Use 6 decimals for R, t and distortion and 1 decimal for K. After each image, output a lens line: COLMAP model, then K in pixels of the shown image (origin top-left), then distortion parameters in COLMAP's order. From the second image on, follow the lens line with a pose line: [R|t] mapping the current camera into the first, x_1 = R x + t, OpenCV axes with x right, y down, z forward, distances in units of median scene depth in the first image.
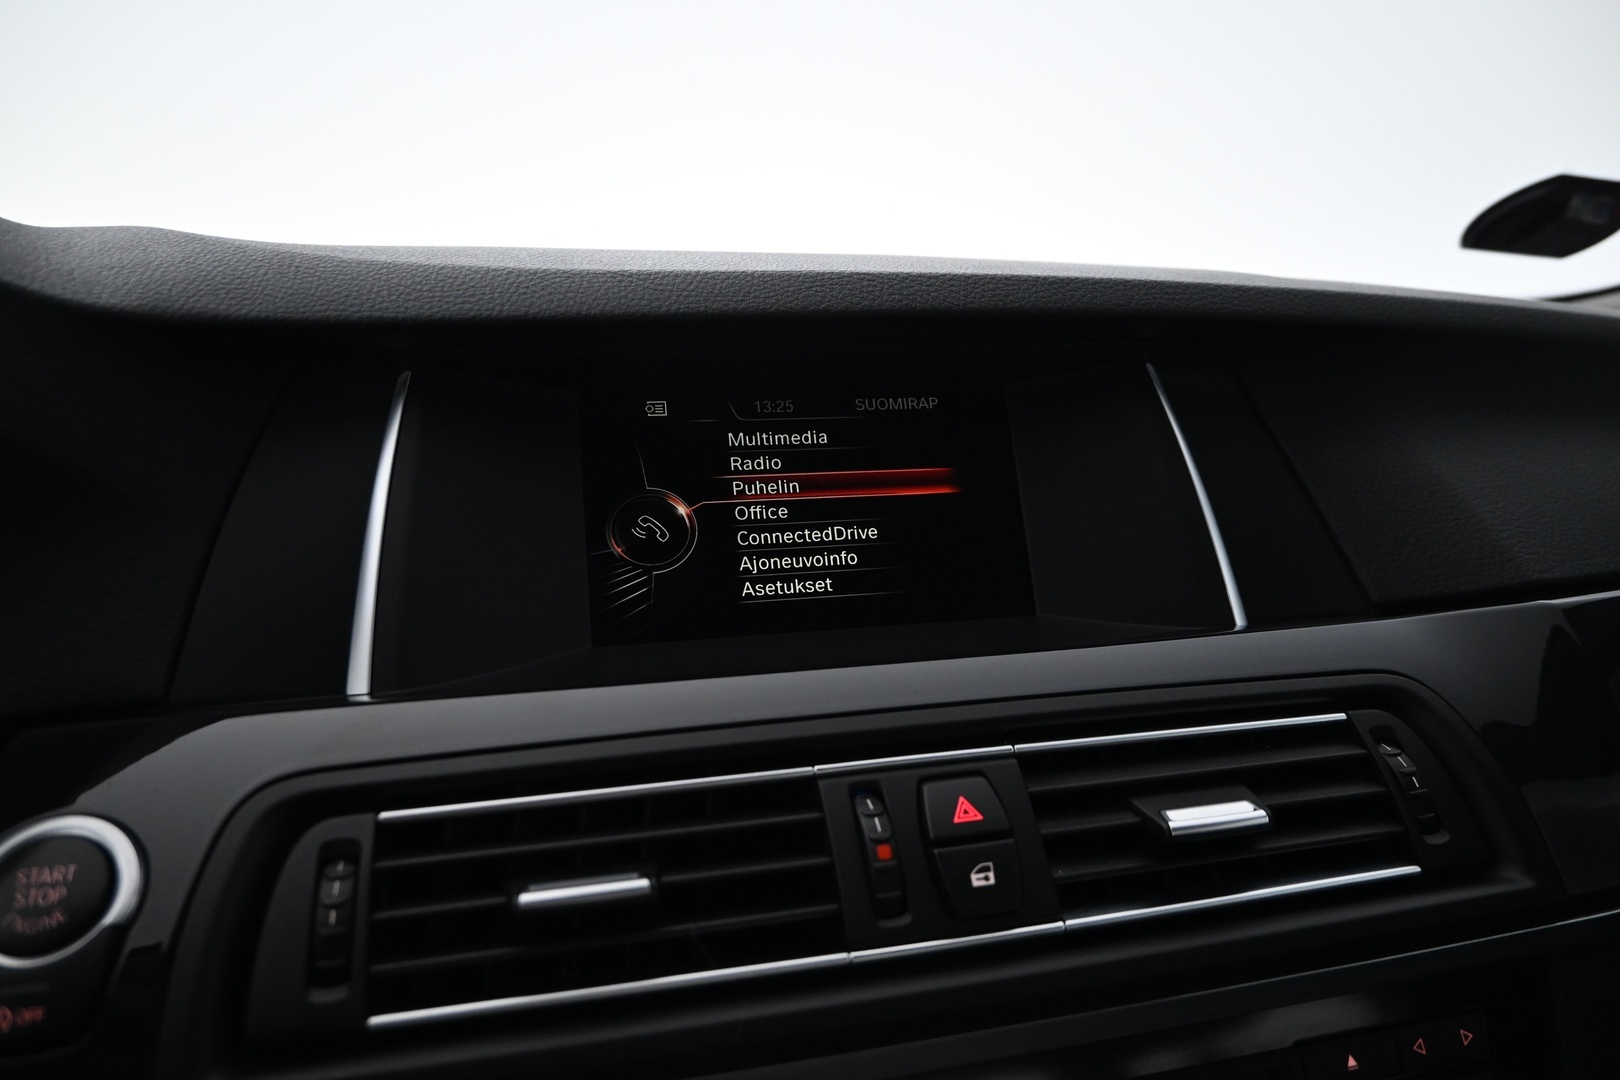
lens RADIAL K [[1121.2, 0, 800.2], [0, 1121.2, 535.8], [0, 0, 1]] dist [0.012115, -0.001439]
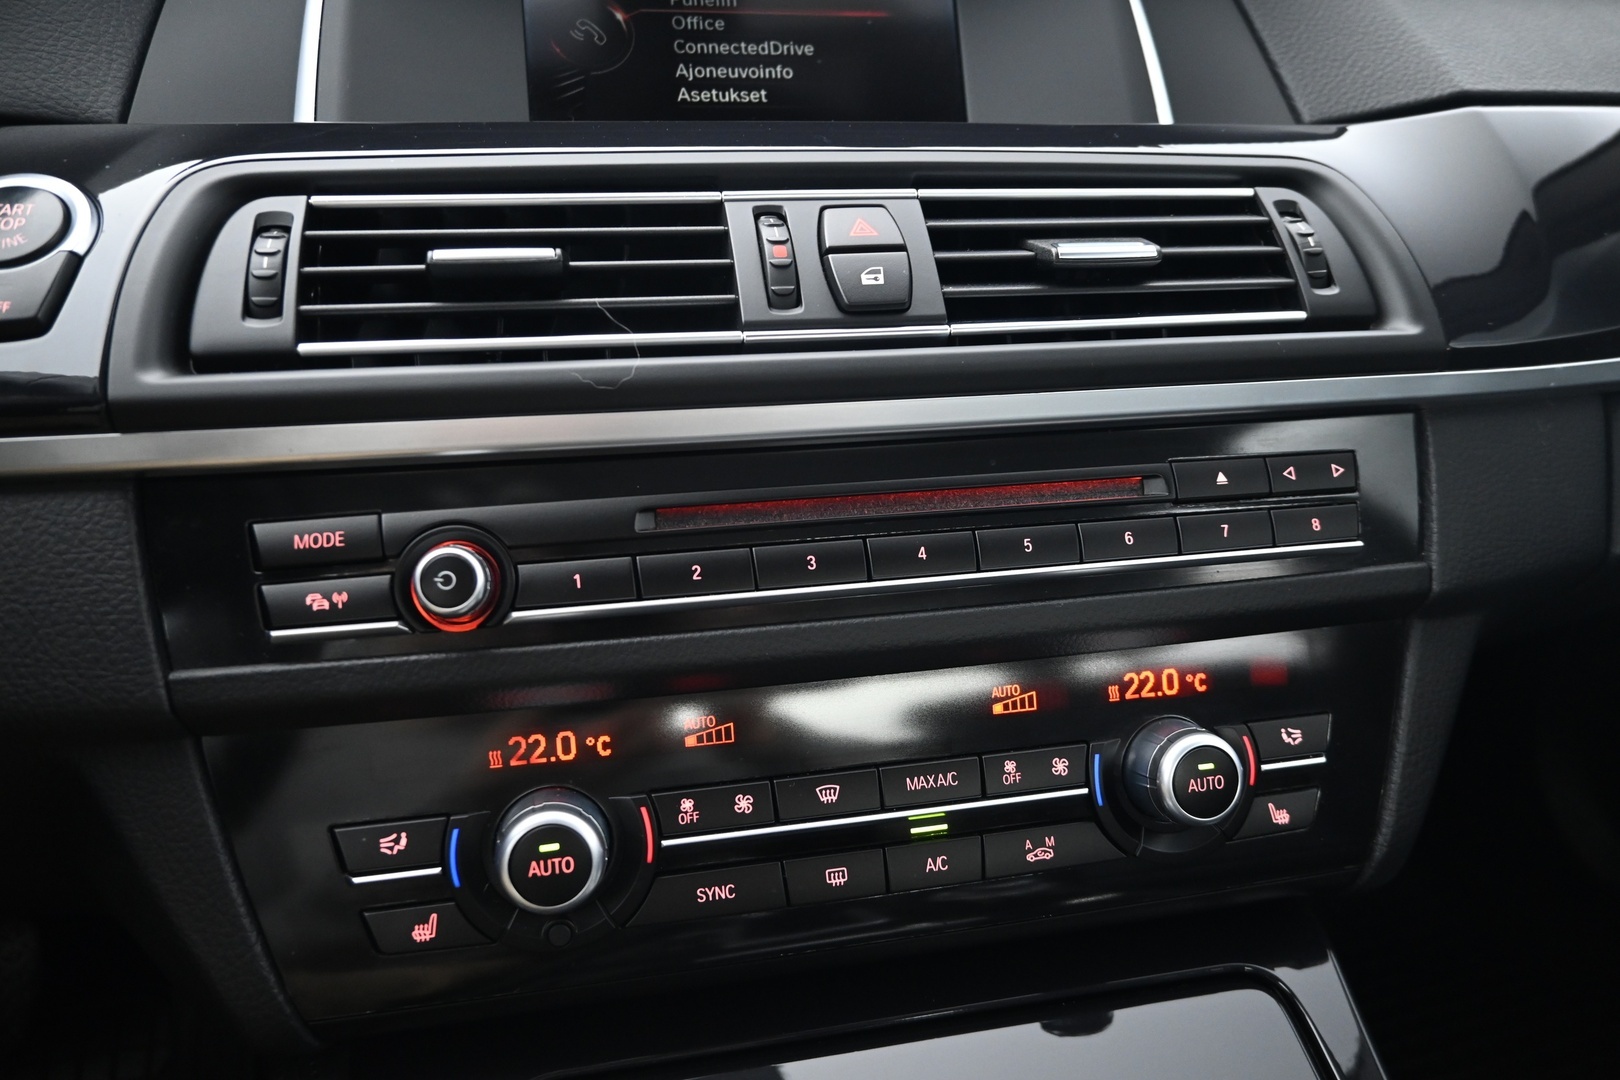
lens RADIAL K [[1121.2, 0, 800.2], [0, 1121.2, 535.8], [0, 0, 1]] dist [0.012115, -0.001439]
pose [[0.998998, 0.012646, -0.042932, 0.108136], [-0.007261, 0.992338, 0.123337, 0.315755], [0.044163, -0.122902, 0.991436, -0.070439]]
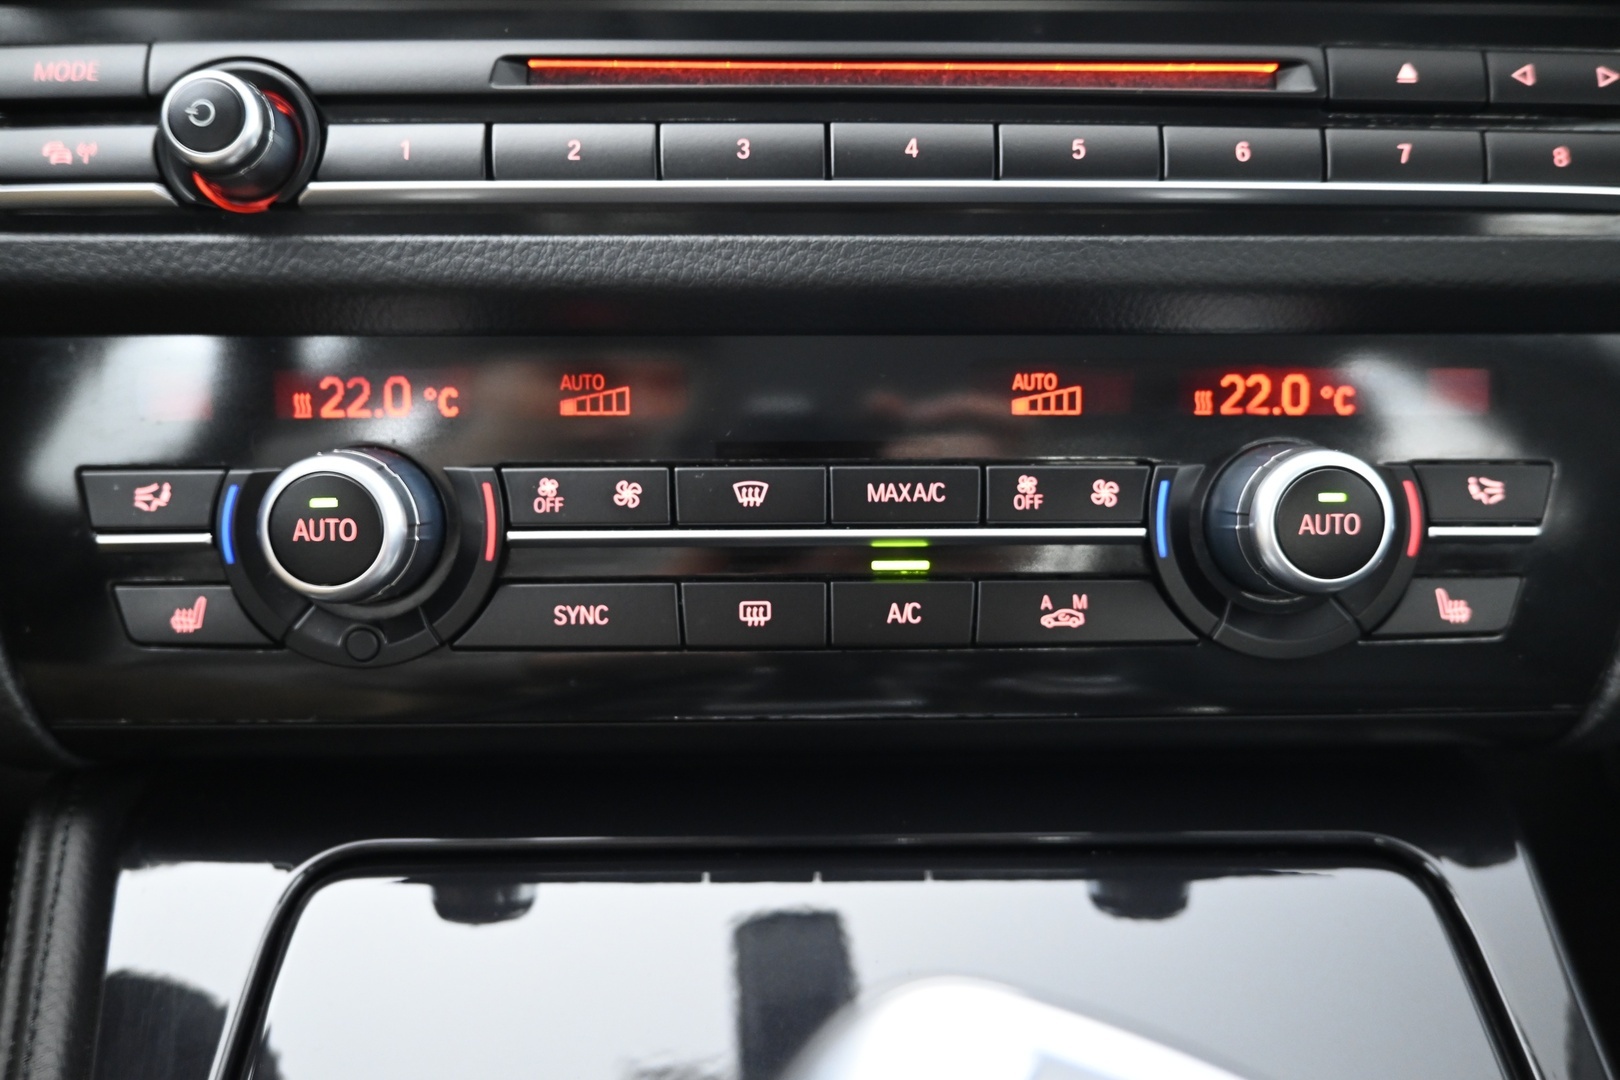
lens RADIAL K [[1121.2, 0, 800.2], [0, 1121.2, 535.8], [0, 0, 1]] dist [0.012115, -0.001439]
pose [[0.974261, 0.088924, -0.207143, 0.237763], [-0.053250, 0.983687, 0.171829, 0.521026], [0.219044, -0.156375, 0.963103, 0.167233]]
